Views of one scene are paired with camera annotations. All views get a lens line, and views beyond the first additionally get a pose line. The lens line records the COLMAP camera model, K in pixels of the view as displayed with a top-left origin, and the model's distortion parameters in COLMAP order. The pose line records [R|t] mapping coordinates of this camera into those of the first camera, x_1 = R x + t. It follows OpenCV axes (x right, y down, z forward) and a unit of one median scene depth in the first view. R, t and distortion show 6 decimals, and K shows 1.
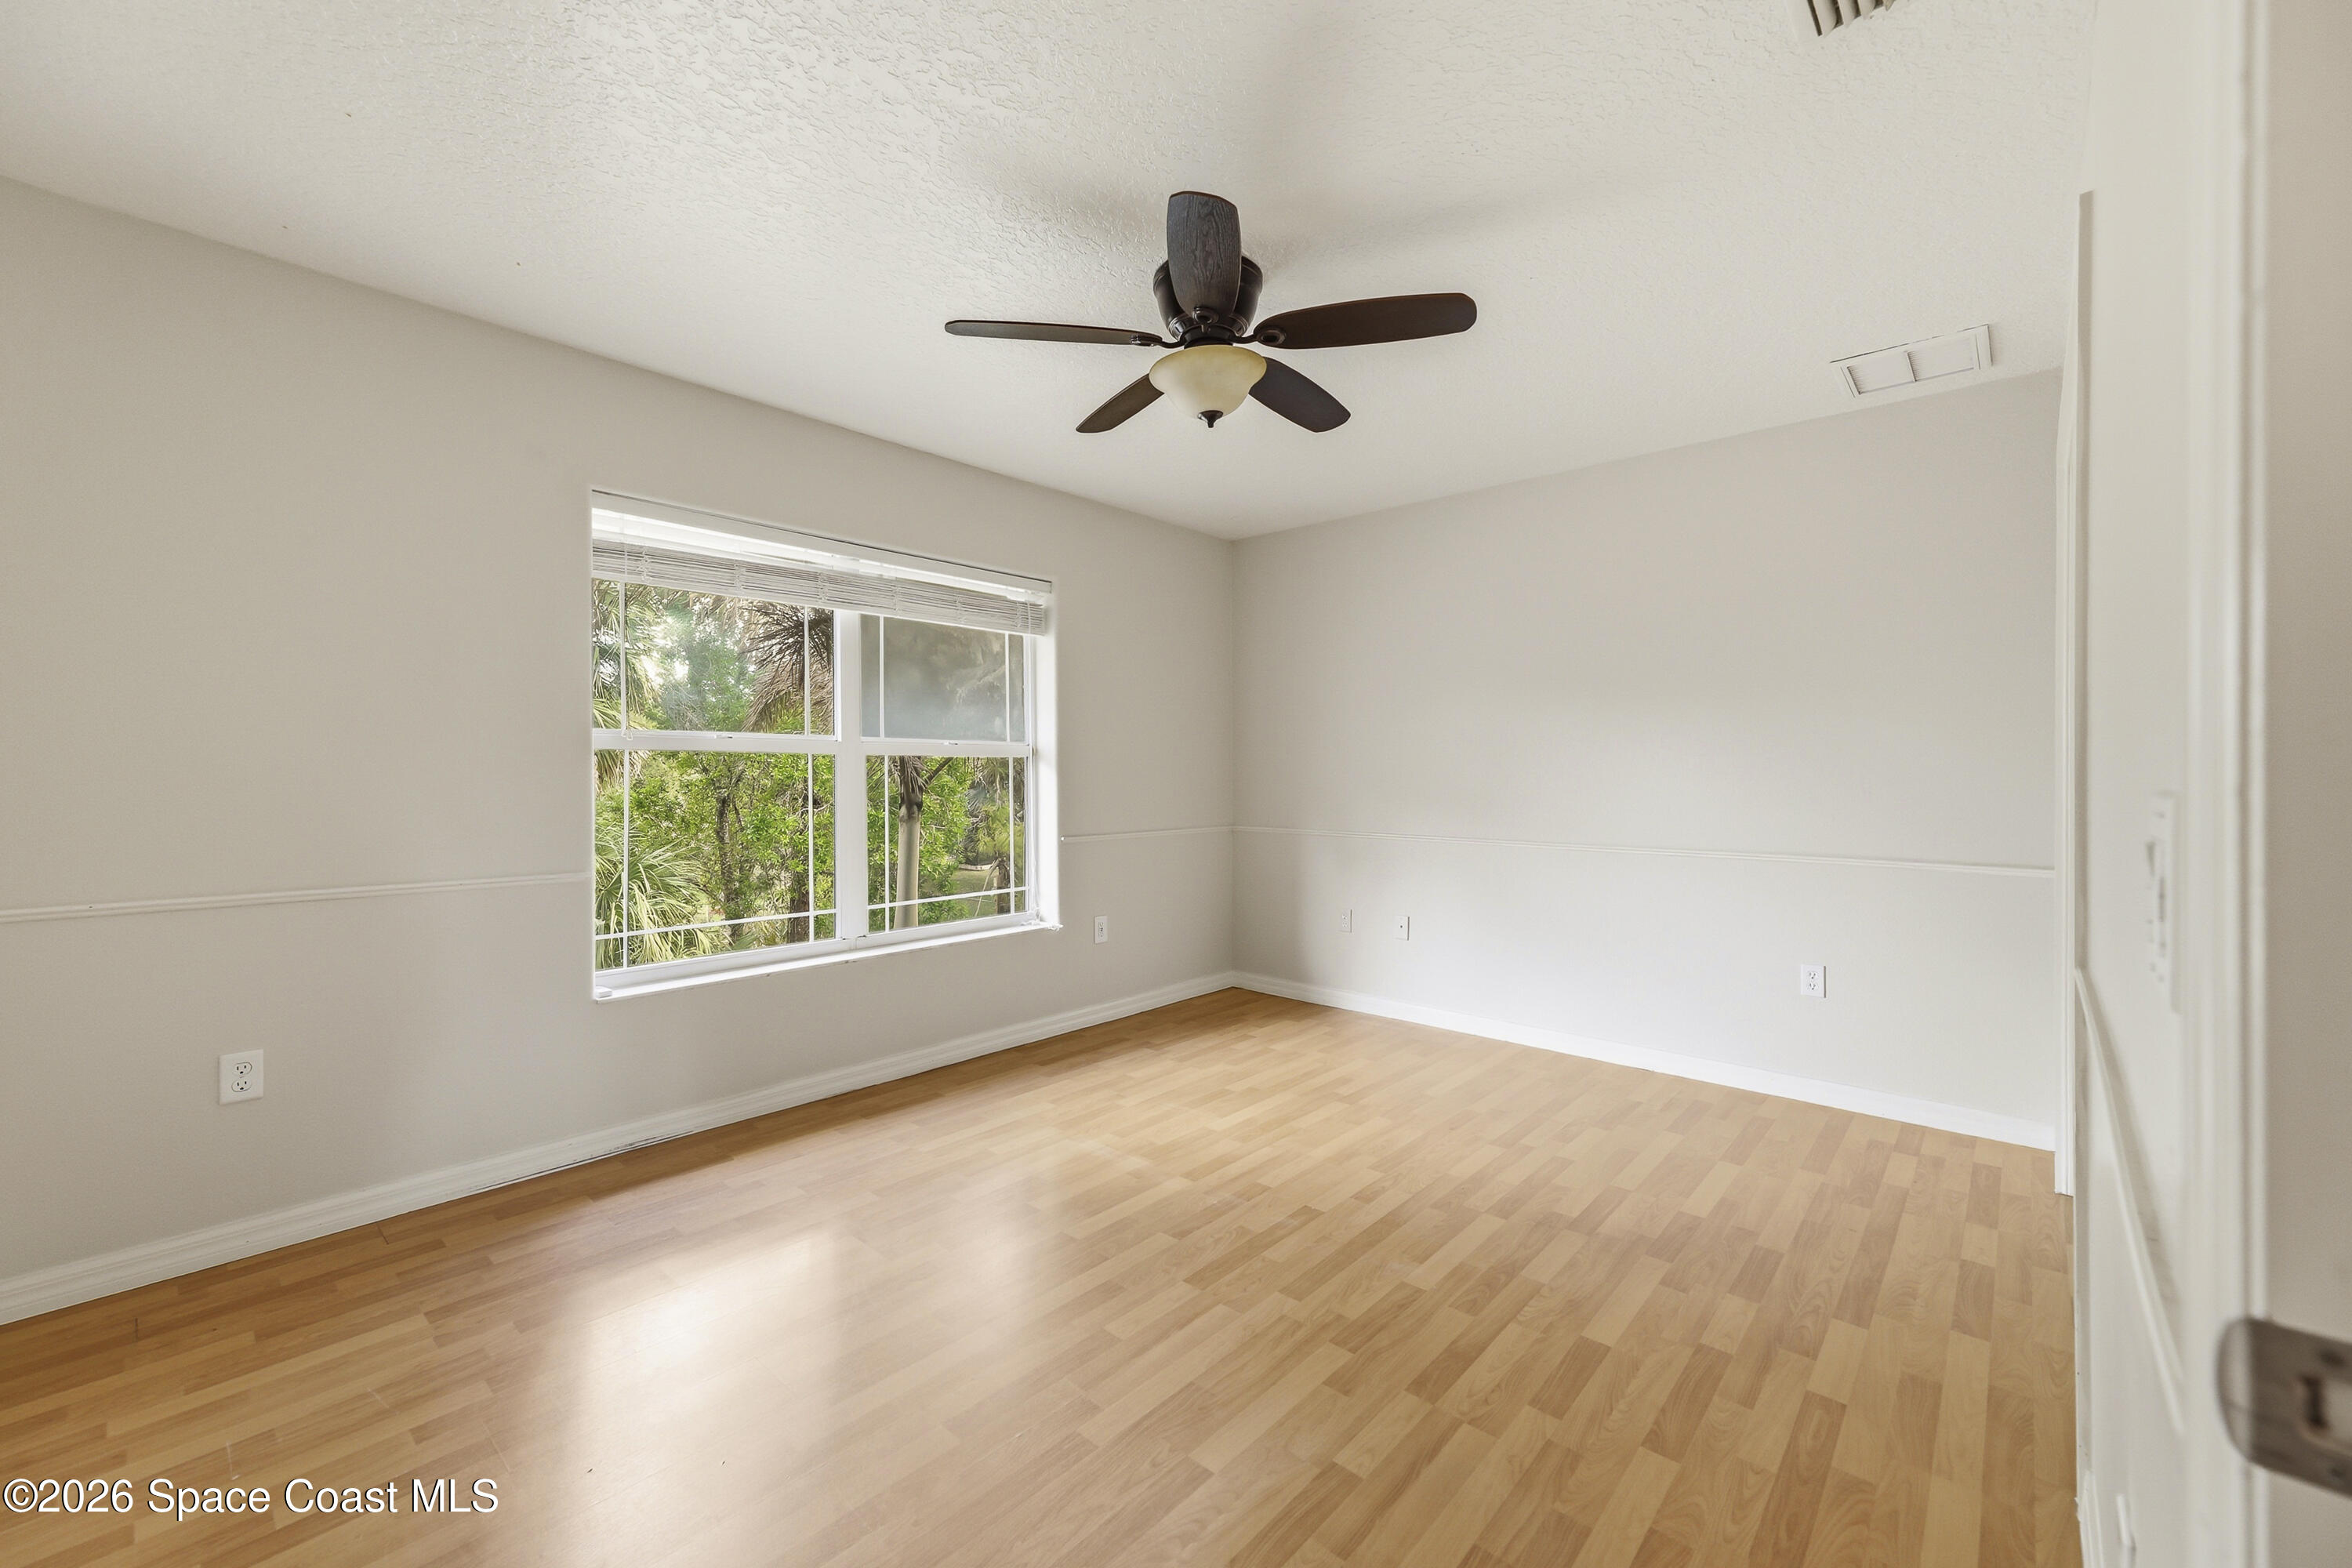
lens RADIAL K [[949.7, 0, 1186.0], [0, 949.7, 771.3], [0, 0, 1]] dist [0.003377, -0.000867]
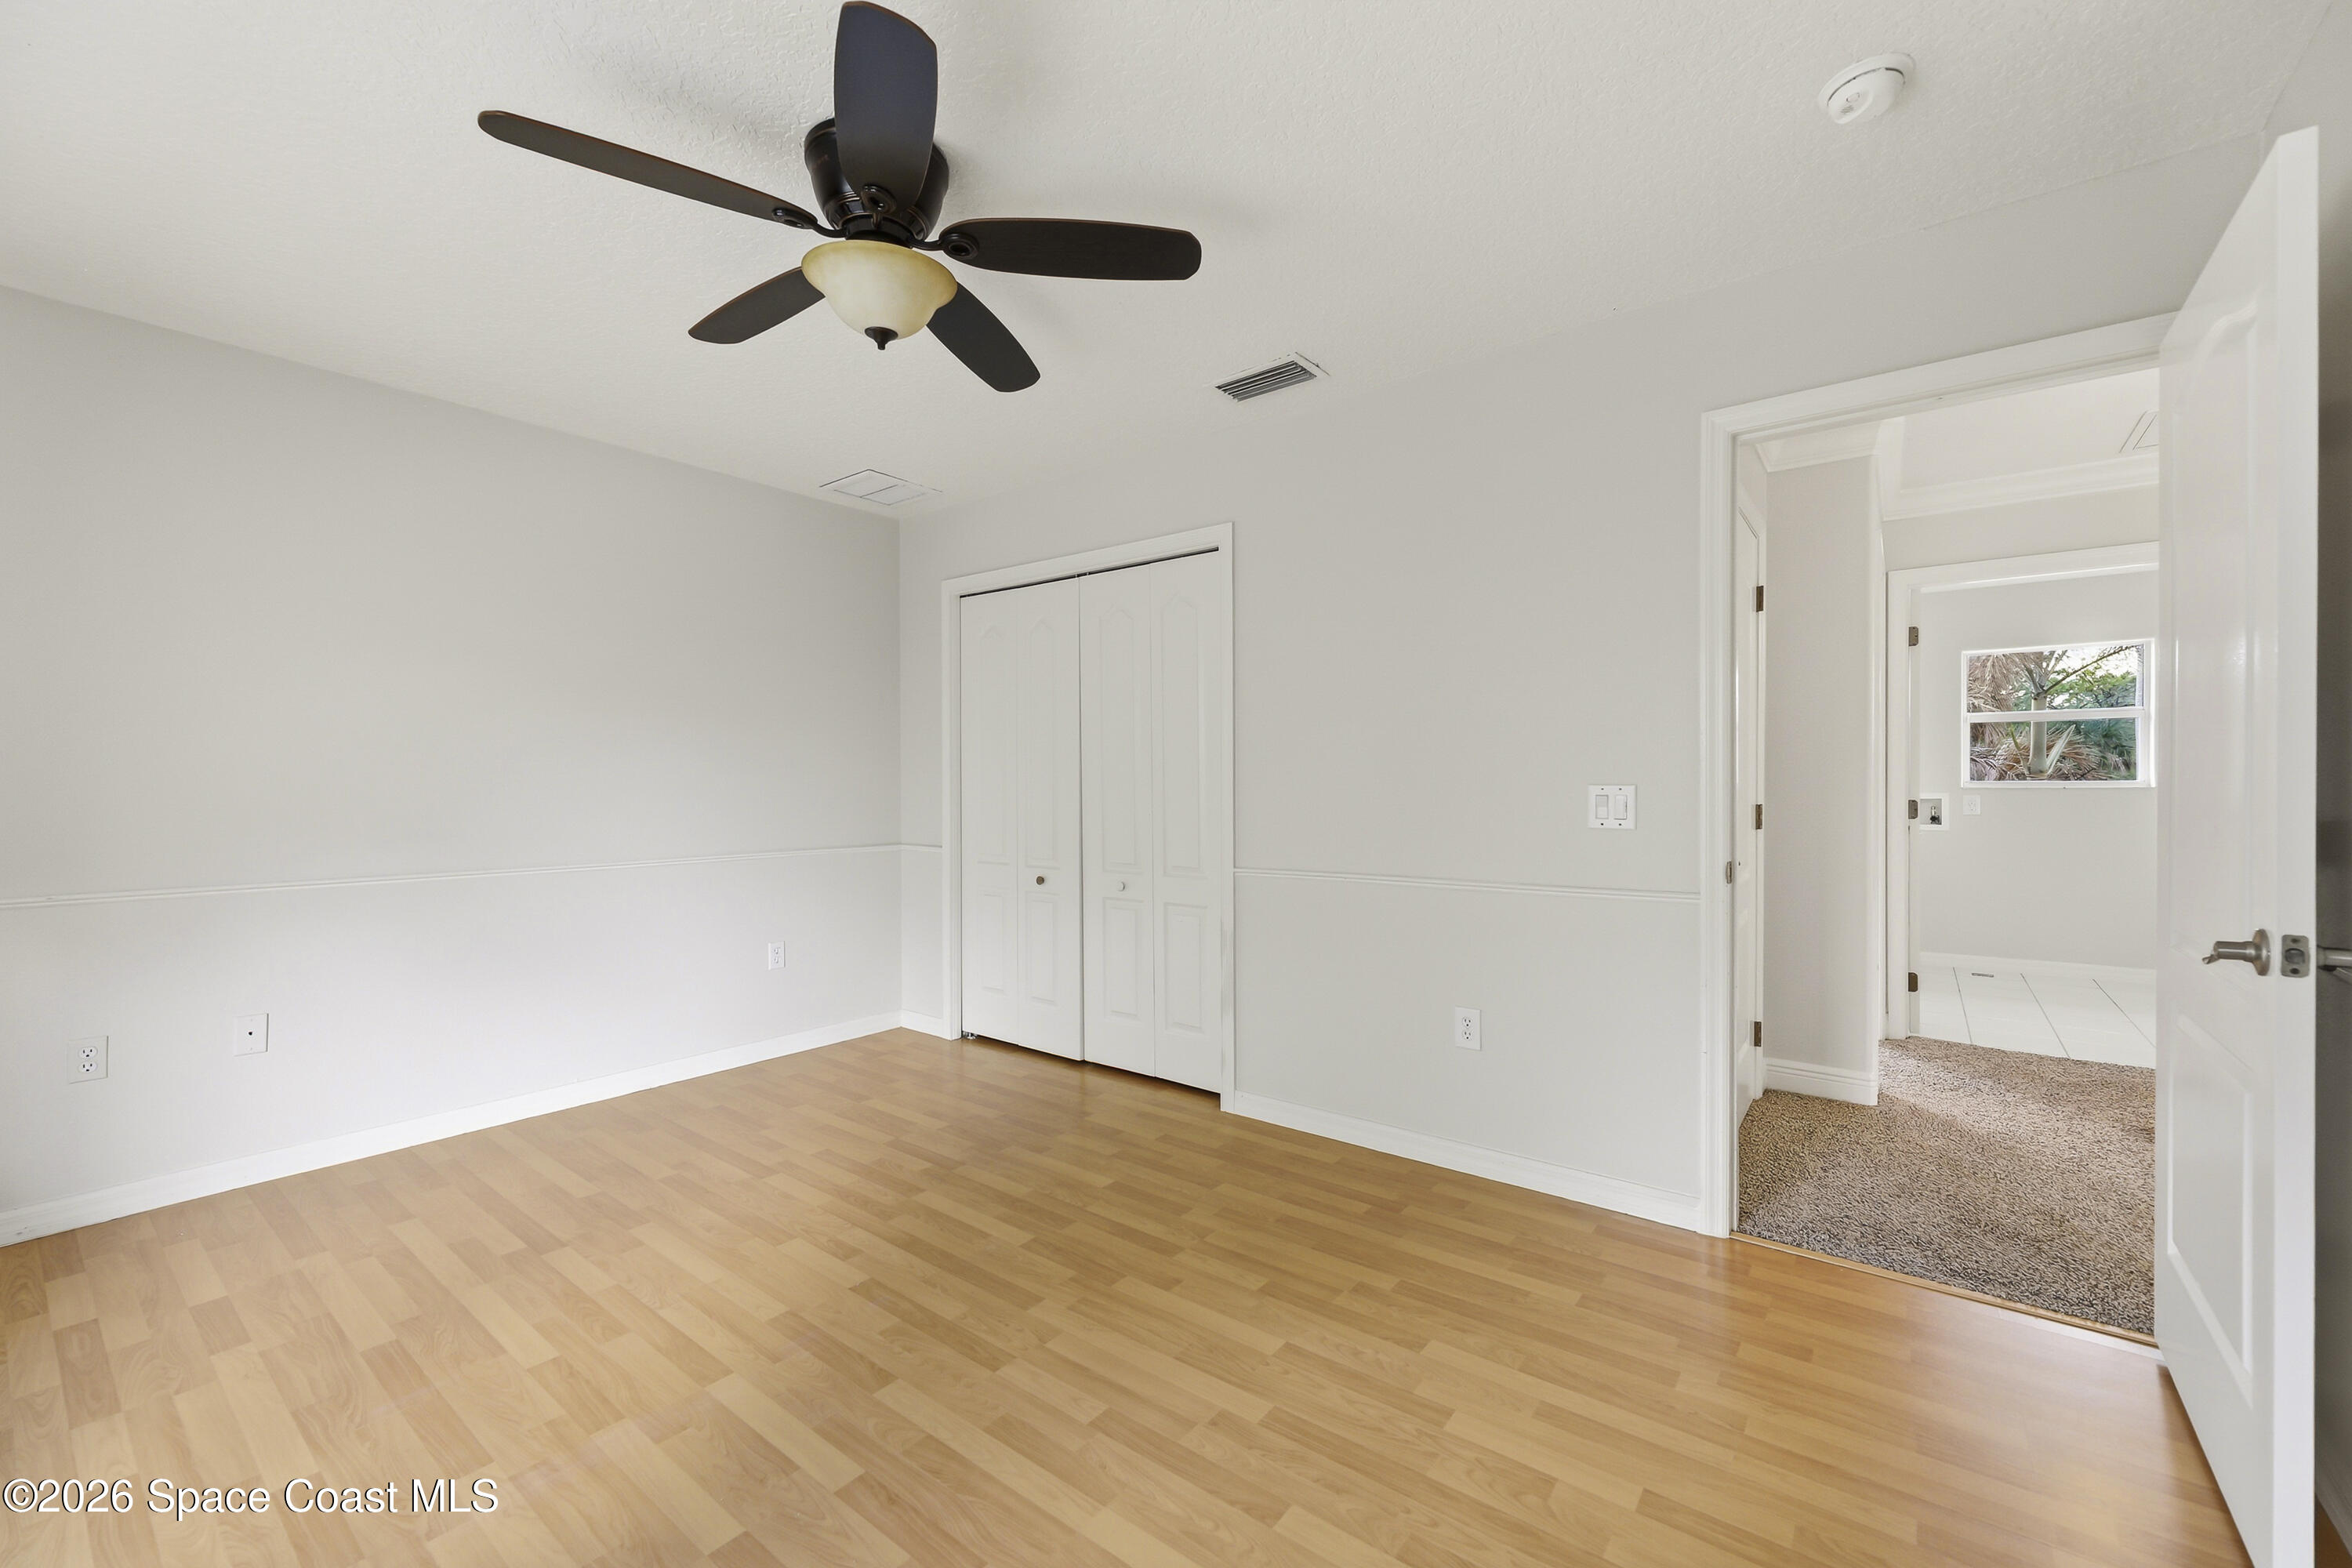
lens RADIAL K [[949.7, 0, 1185.8], [0, 949.7, 782.3], [0, 0, 1]] dist [0.003377, -0.000867]
pose [[-0.078331, -0.006384, 0.996907, -0.735896], [0.002998, 0.999973, 0.006639, -0.002551], [-0.996923, 0.003509, -0.078310, 0.753488]]
